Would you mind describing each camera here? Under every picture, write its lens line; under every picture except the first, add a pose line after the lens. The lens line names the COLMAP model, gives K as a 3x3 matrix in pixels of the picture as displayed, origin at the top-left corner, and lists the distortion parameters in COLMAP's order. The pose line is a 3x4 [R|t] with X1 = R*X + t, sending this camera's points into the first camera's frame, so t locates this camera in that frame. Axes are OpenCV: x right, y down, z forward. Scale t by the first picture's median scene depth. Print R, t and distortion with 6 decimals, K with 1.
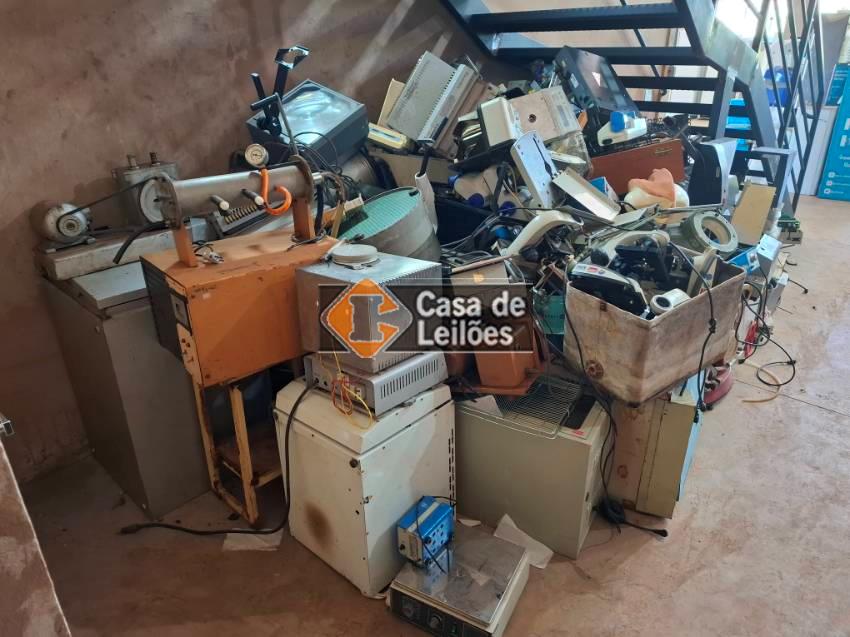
lens RADIAL K [[588.3, 0, 419.5], [0, 588.3, 320.2], [0, 0, 1]] dist [0.062434, -0.067673]
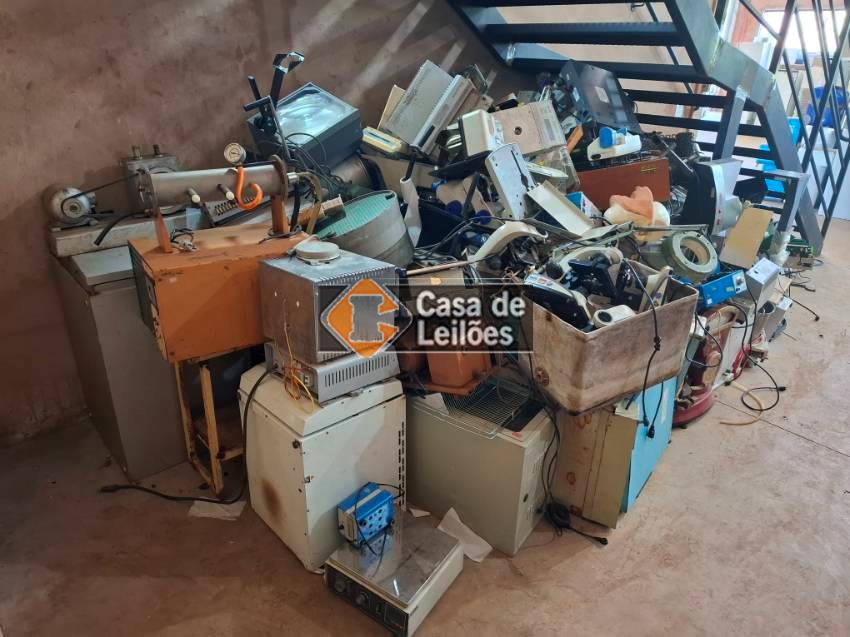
lens RADIAL K [[588.3, 0, 417.1], [0, 588.3, 320.9], [0, 0, 1]] dist [0.062434, -0.067673]
pose [[0.994433, 0.074387, -0.074625, 0.130997], [-0.074148, 0.997229, 0.005977, -0.003967], [0.074862, -0.000411, 0.997194, -0.045683]]
